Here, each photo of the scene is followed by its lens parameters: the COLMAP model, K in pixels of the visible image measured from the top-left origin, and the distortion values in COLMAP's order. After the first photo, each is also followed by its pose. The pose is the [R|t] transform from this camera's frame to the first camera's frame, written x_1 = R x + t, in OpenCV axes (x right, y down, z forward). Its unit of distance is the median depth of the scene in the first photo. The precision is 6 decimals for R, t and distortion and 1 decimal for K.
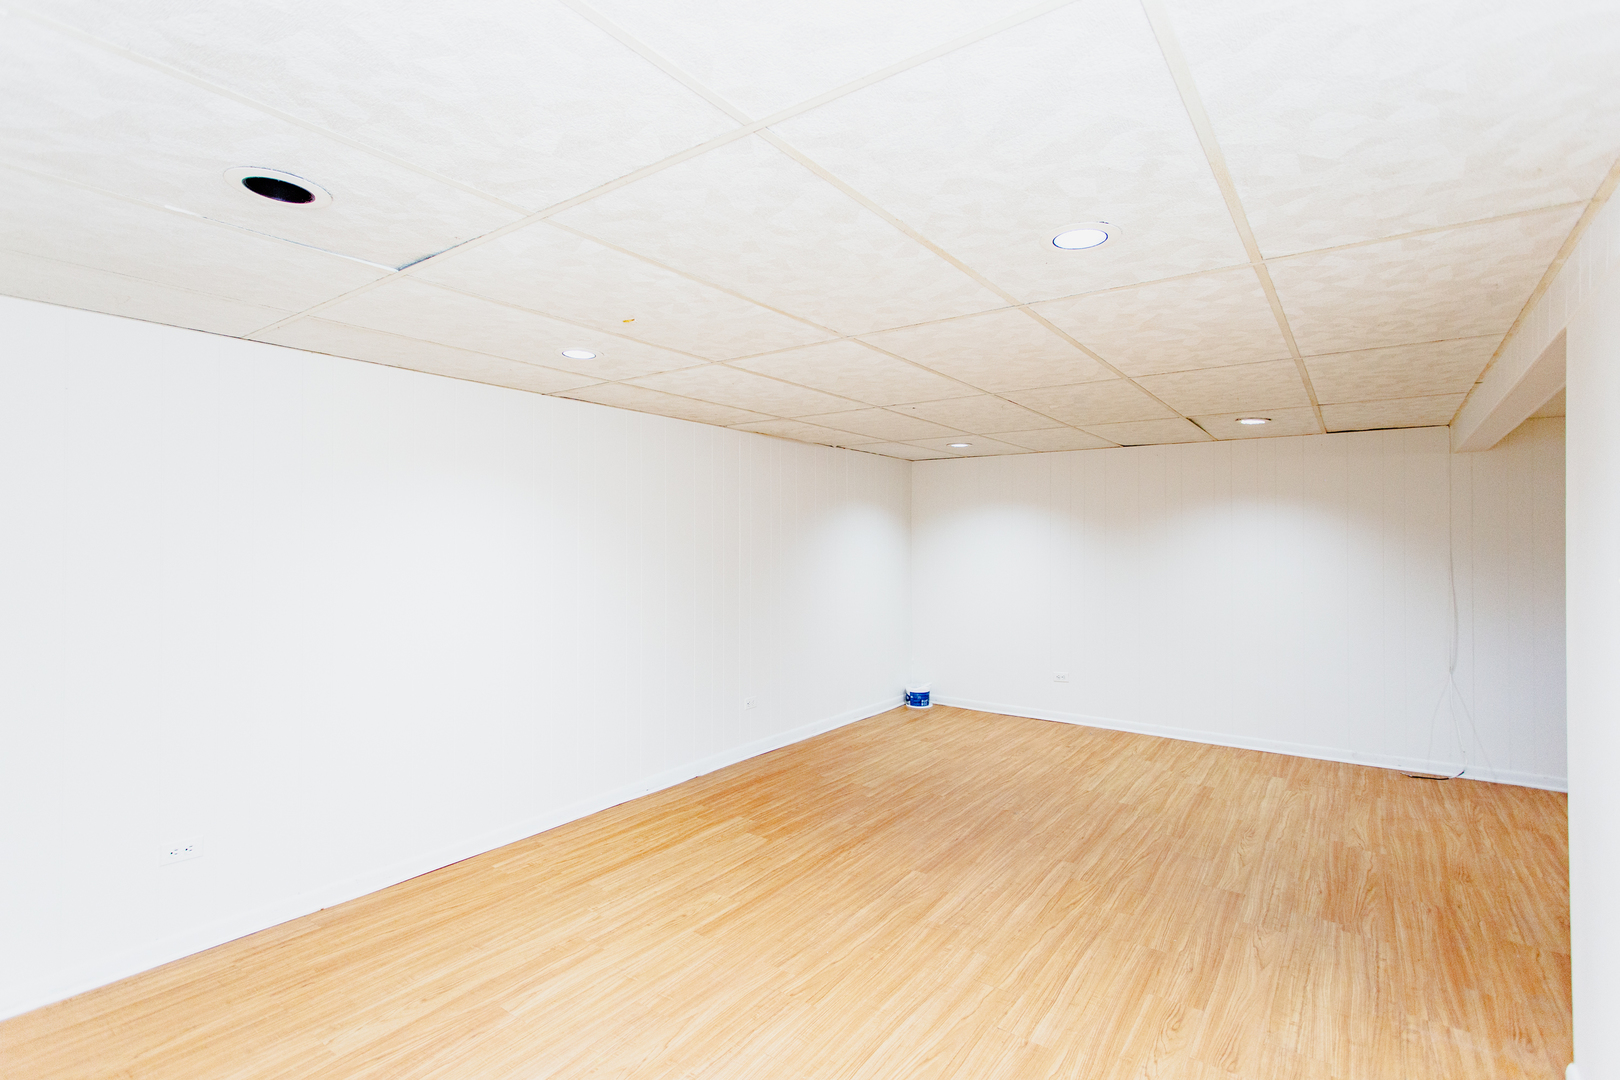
lens RADIAL K [[779.1, 0, 811.5], [0, 779.1, 541.3], [0, 0, 1]] dist [-0.016009, 0.001822]
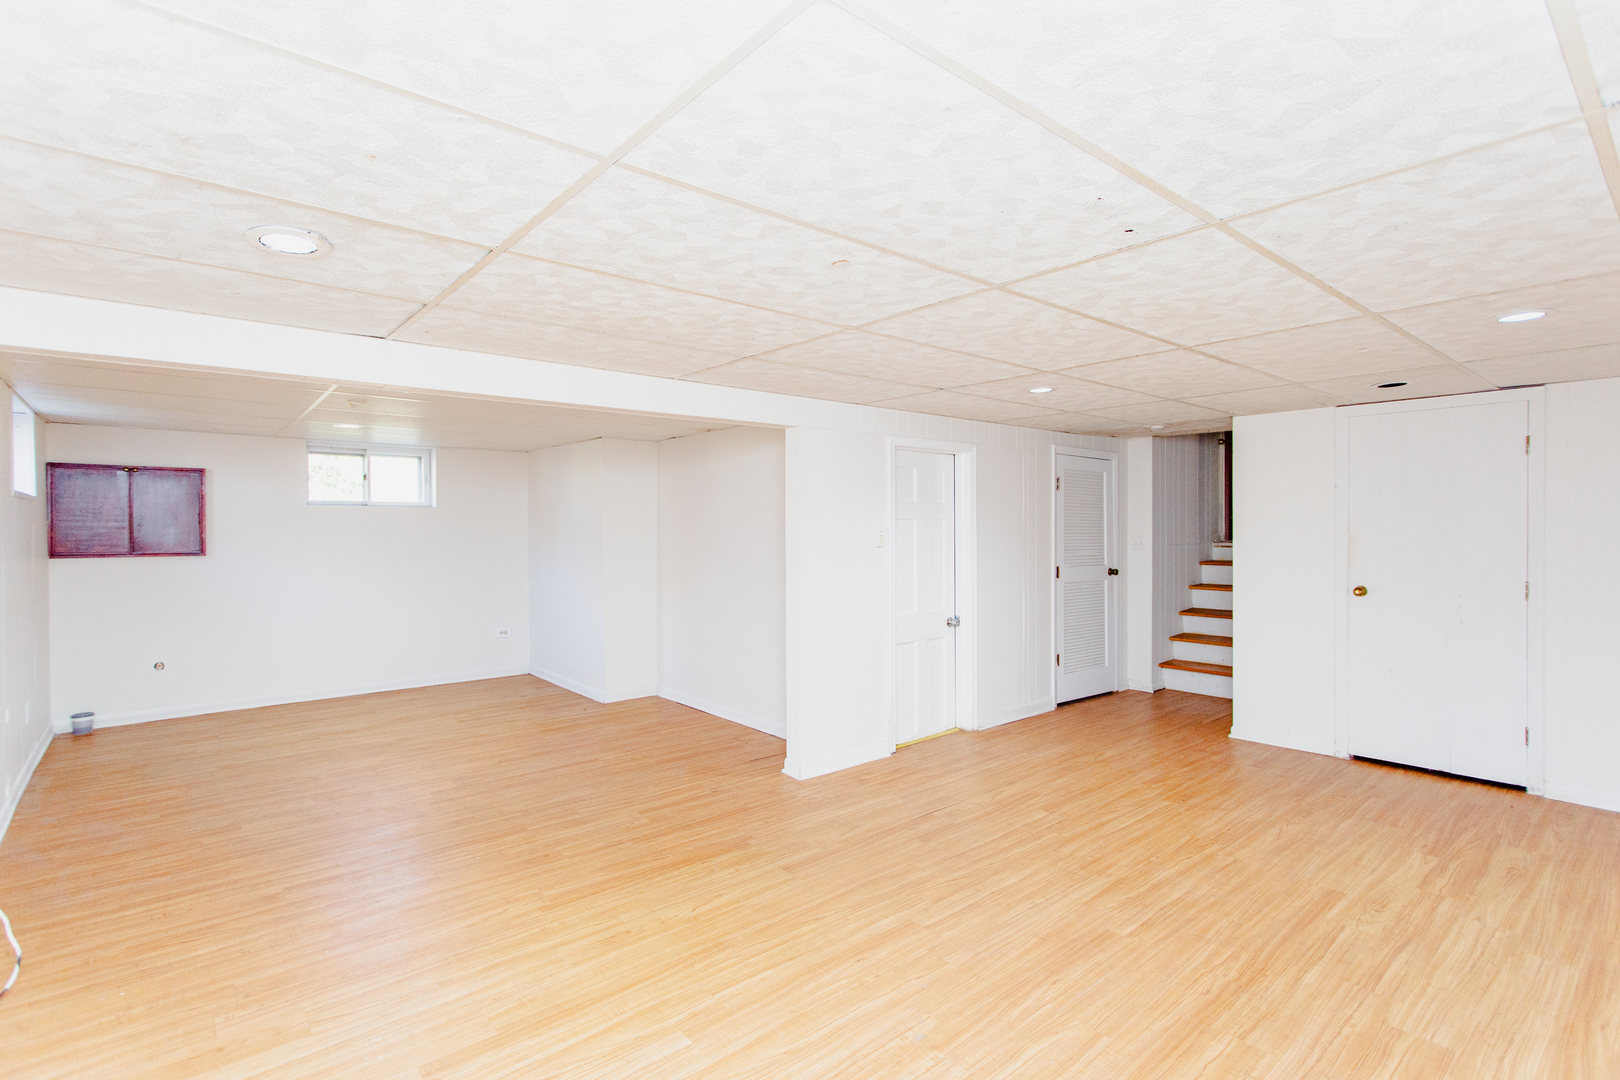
lens RADIAL K [[779.1, 0, 808.9], [0, 779.1, 536.9], [0, 0, 1]] dist [-0.016009, 0.001822]
pose [[-0.971945, 0.003167, 0.235189, 0.291237], [0.004673, 0.999972, 0.005845, 0.013601], [-0.235164, 0.006780, -0.971932, 2.079763]]
